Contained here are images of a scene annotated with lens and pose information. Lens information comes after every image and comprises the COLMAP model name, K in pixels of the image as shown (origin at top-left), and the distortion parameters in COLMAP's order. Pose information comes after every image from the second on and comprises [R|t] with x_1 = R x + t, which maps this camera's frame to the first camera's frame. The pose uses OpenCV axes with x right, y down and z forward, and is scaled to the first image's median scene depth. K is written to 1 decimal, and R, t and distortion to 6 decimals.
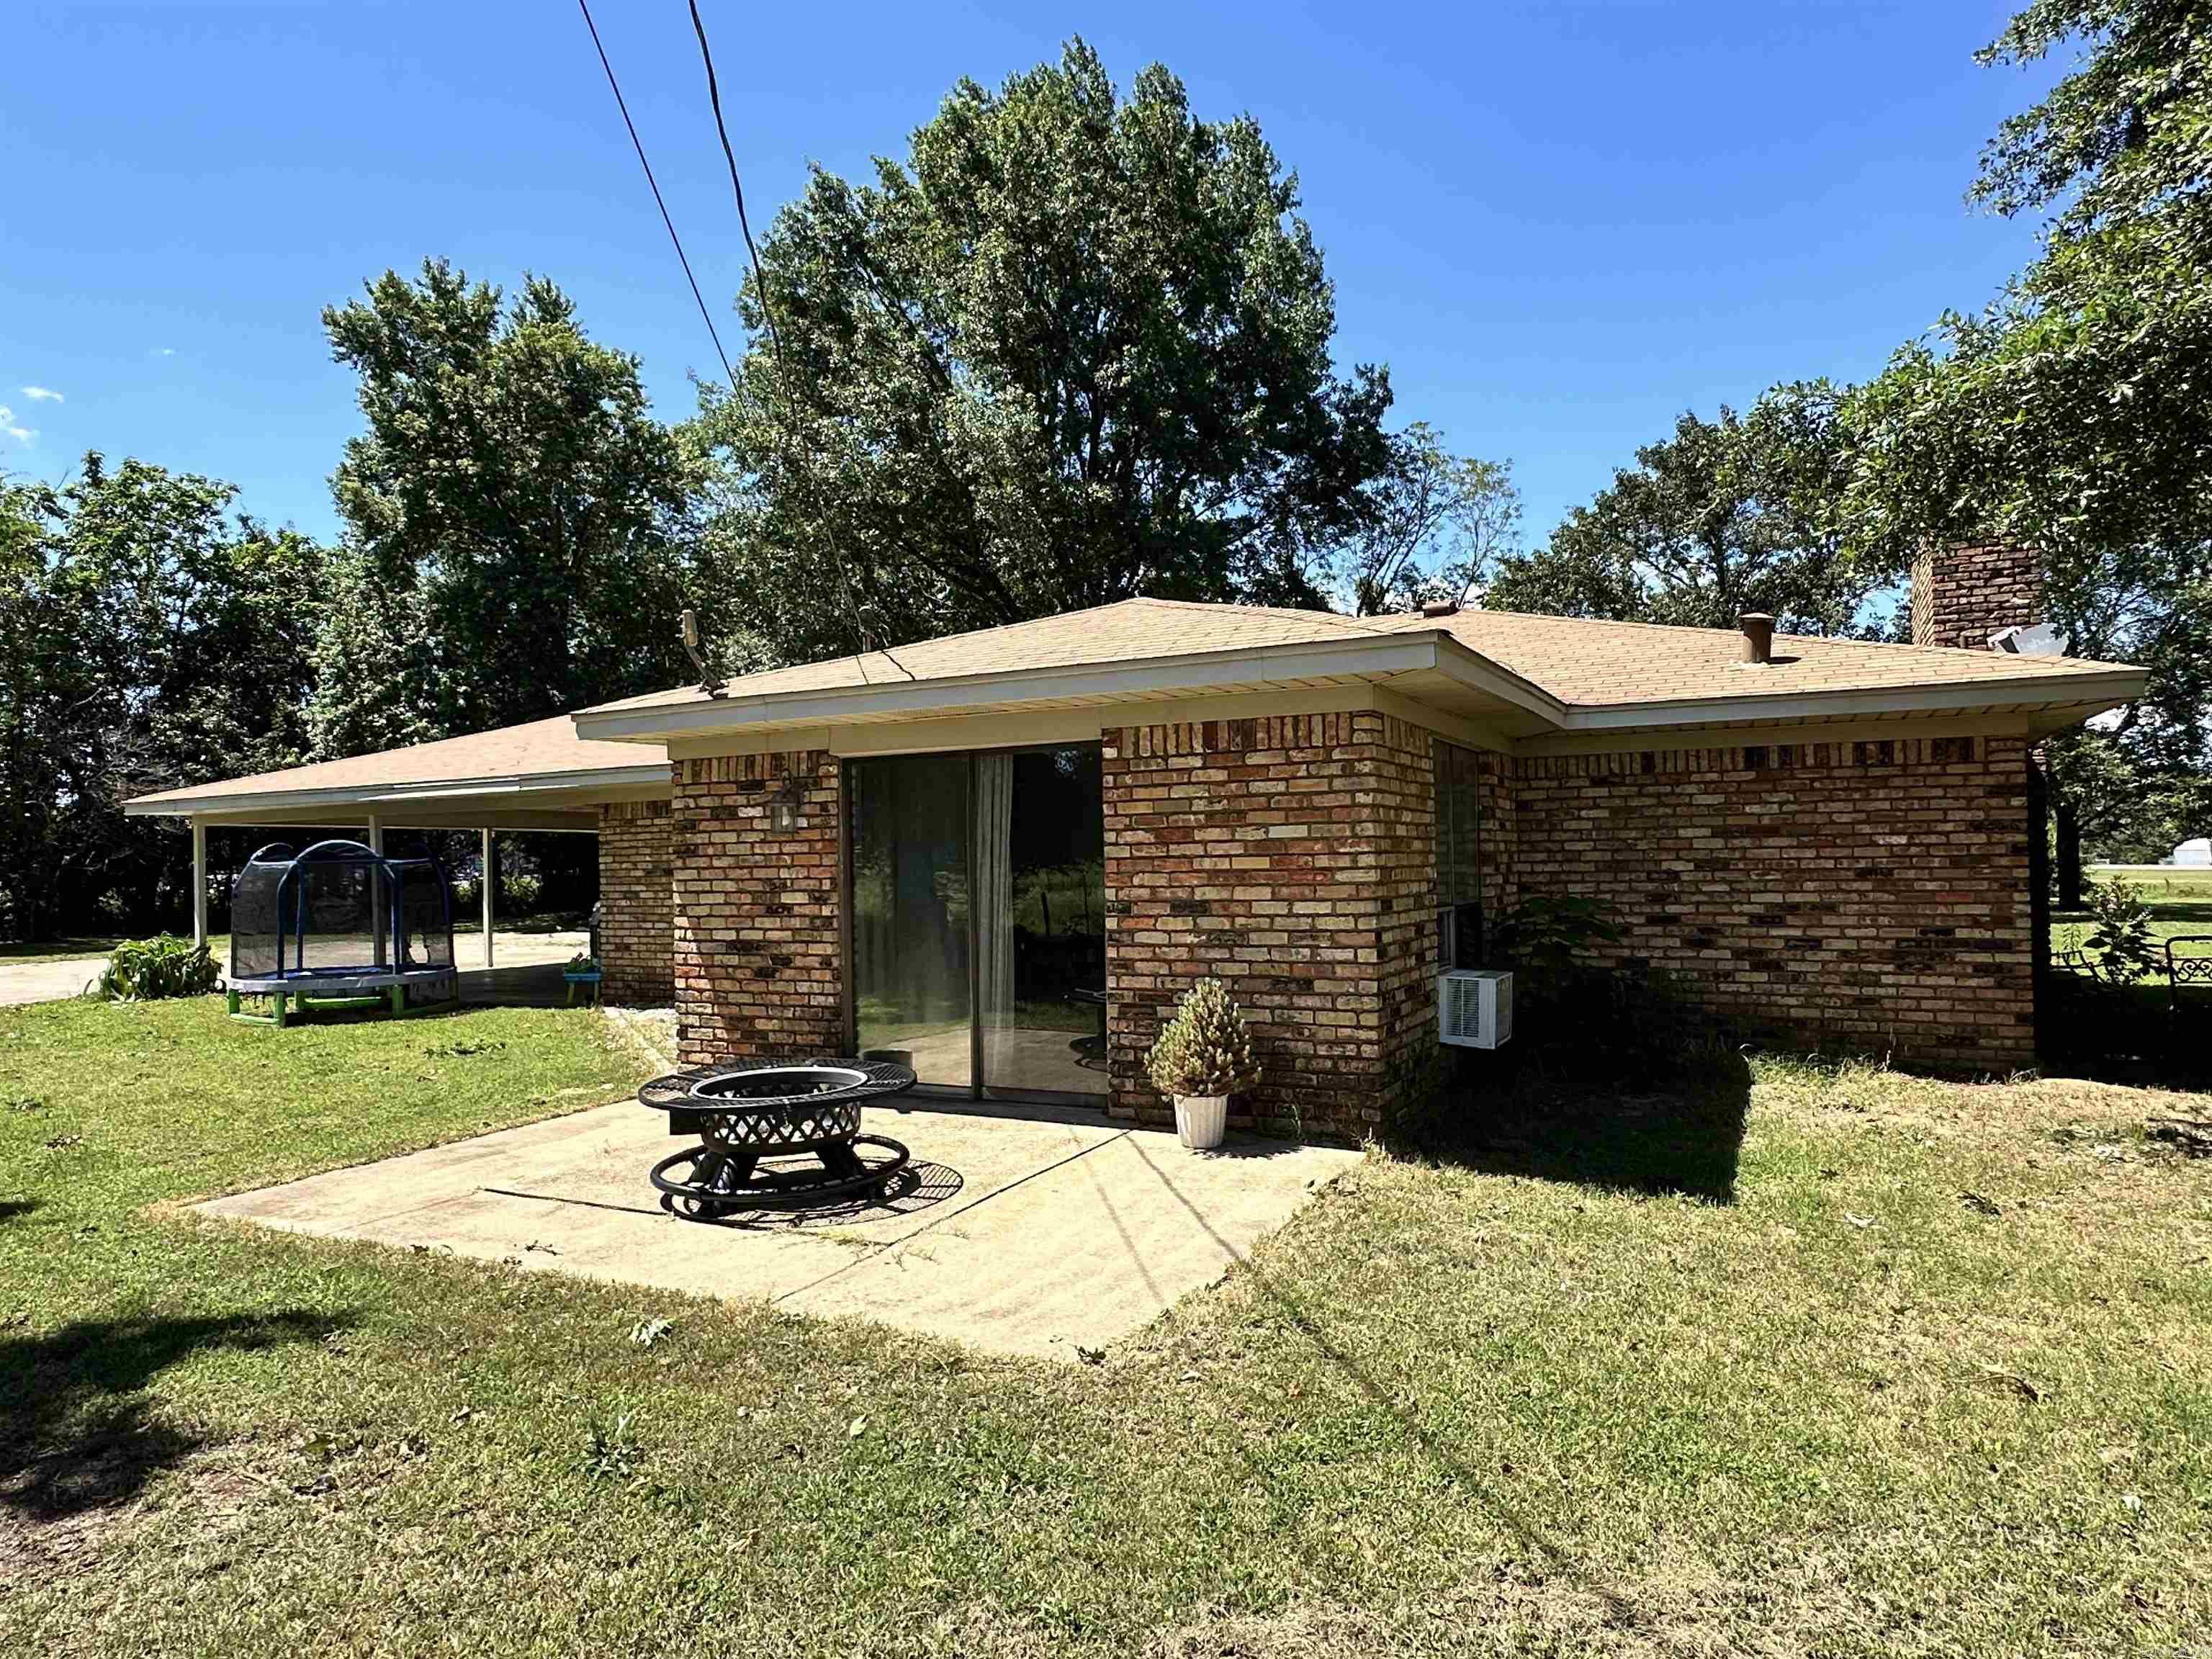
lens RADIAL K [[1354.1, 0, 1105.5], [0, 1354.1, 830.1], [0, 0, 1]] dist [0.009364, 0.001292]
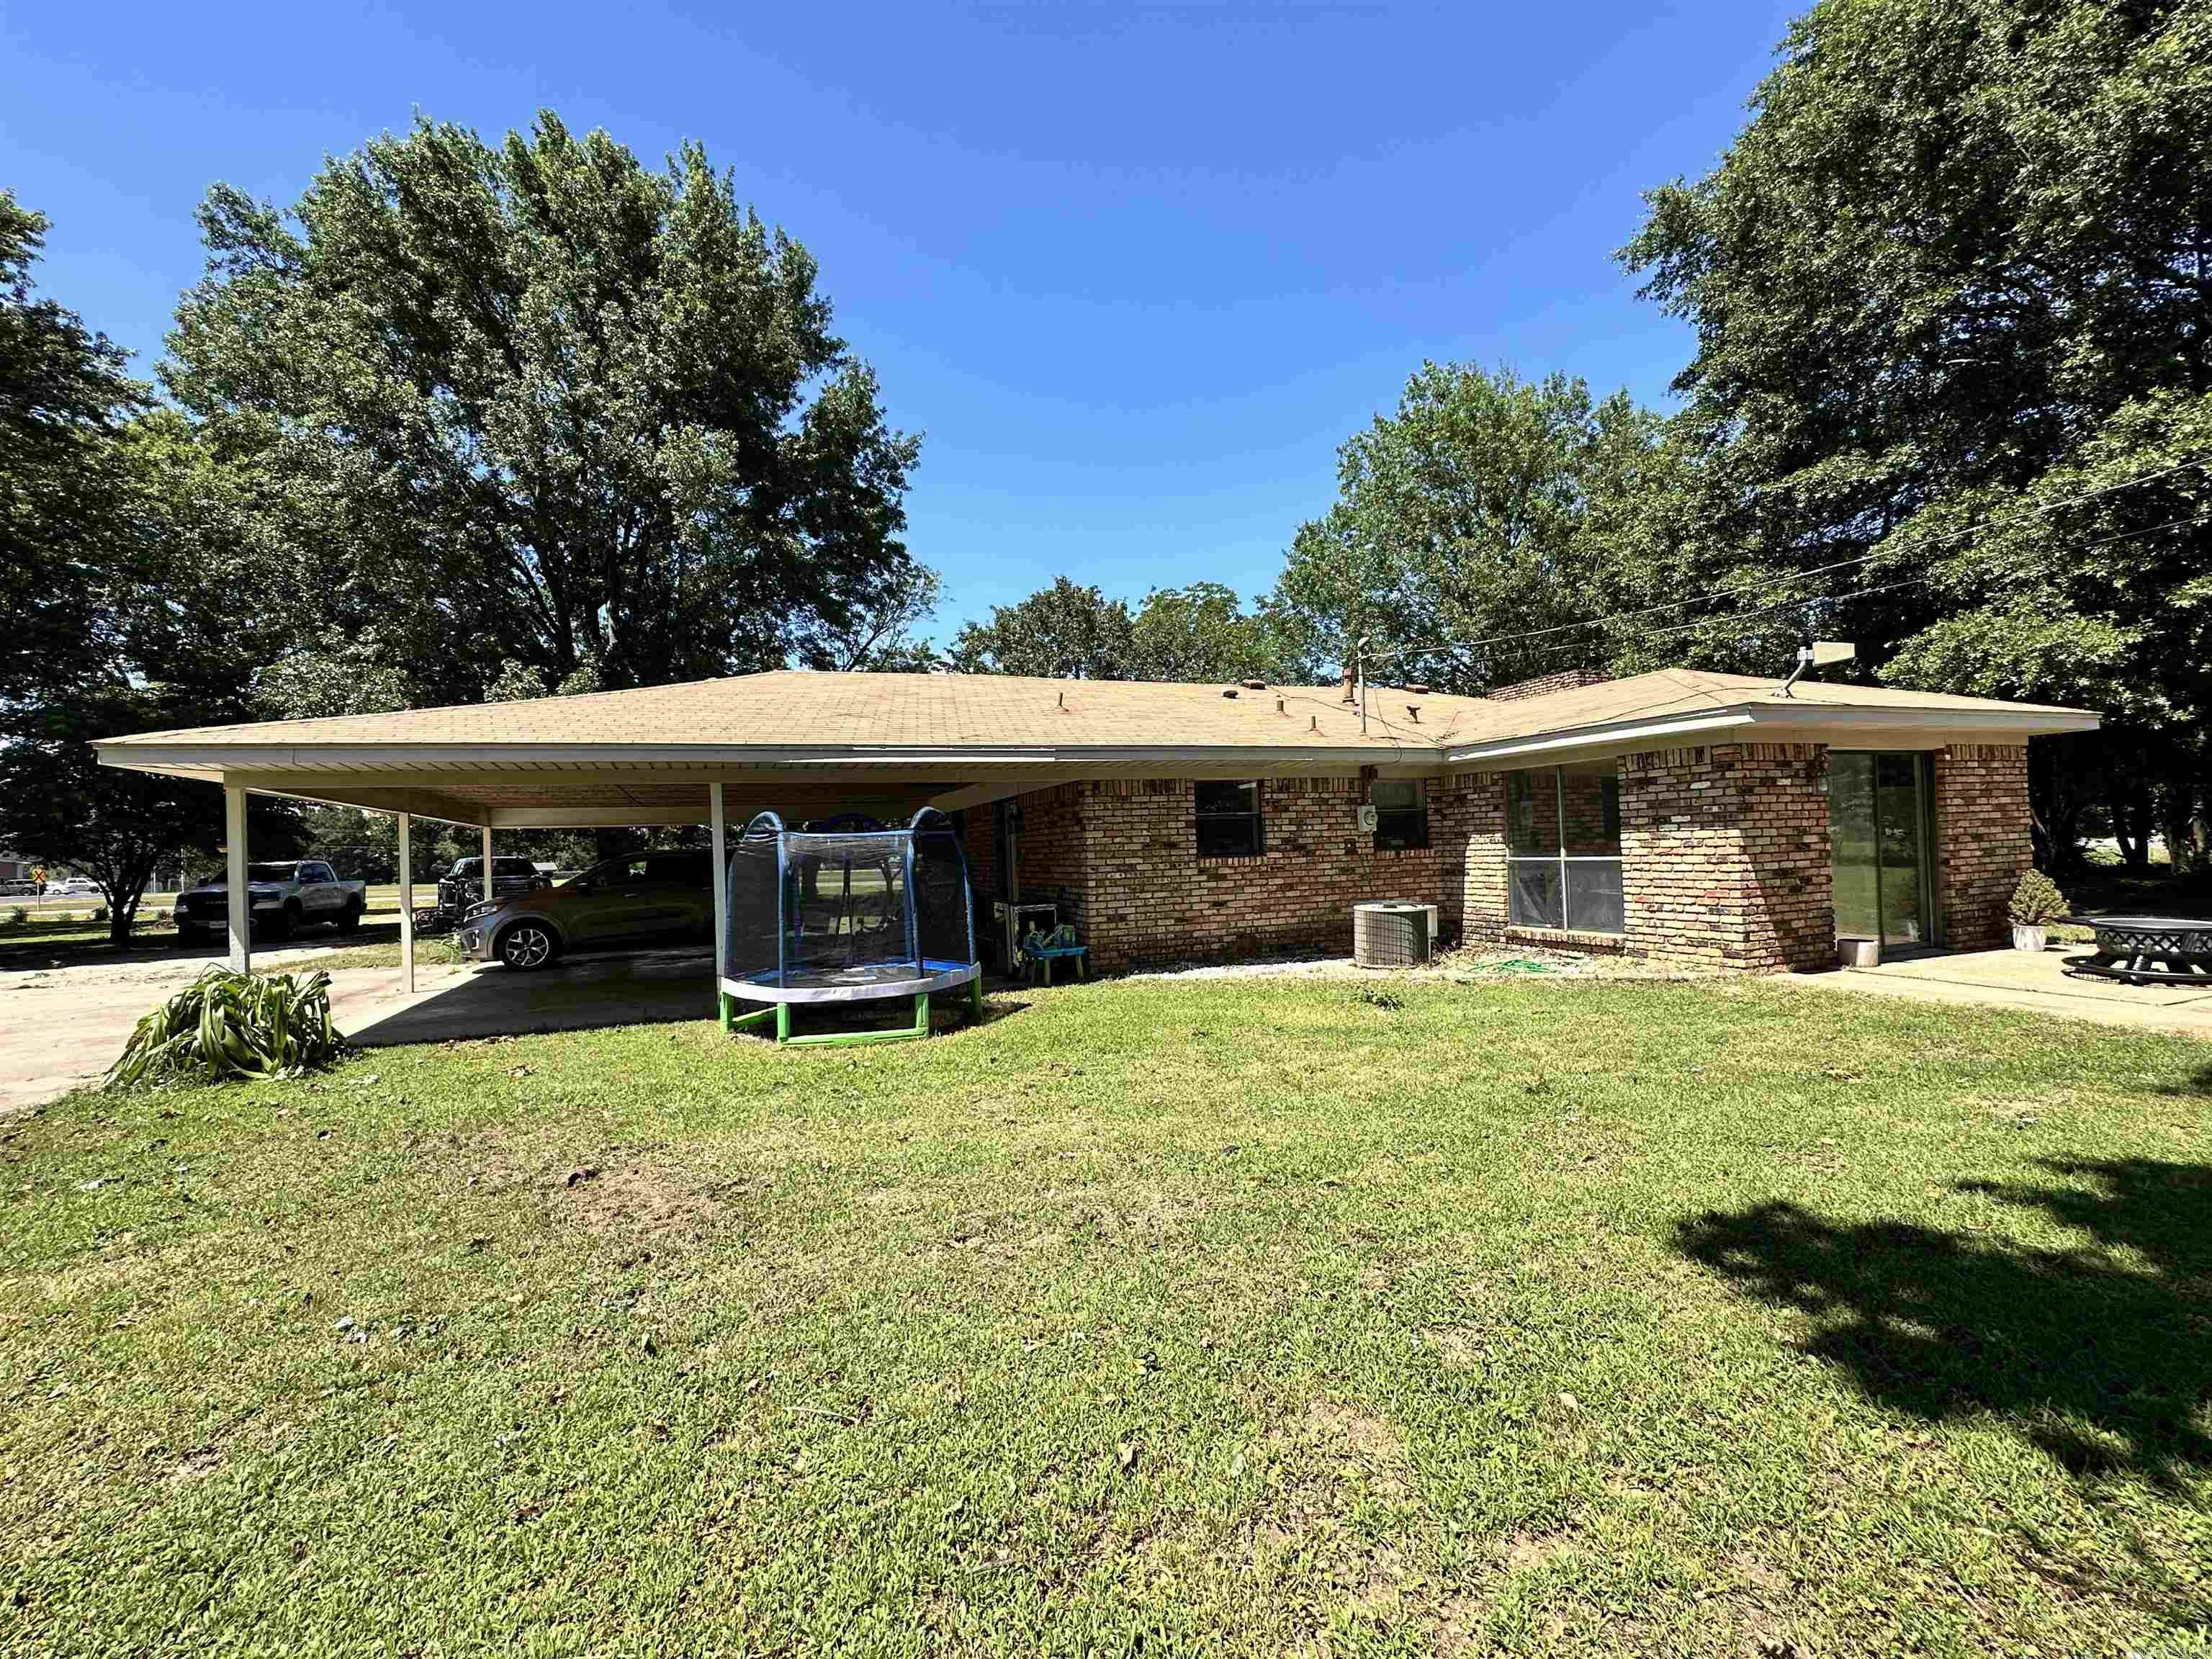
lens RADIAL K [[964.5, 0, 1104.5], [0, 964.5, 831.7], [0, 0, 1]] dist [-0.000781, 0.000106]
pose [[0.665260, 0.008852, 0.746559, -1.537960], [0.006755, 0.999817, -0.017874, 0.054790], [-0.746581, 0.016934, 0.665079, 0.851304]]
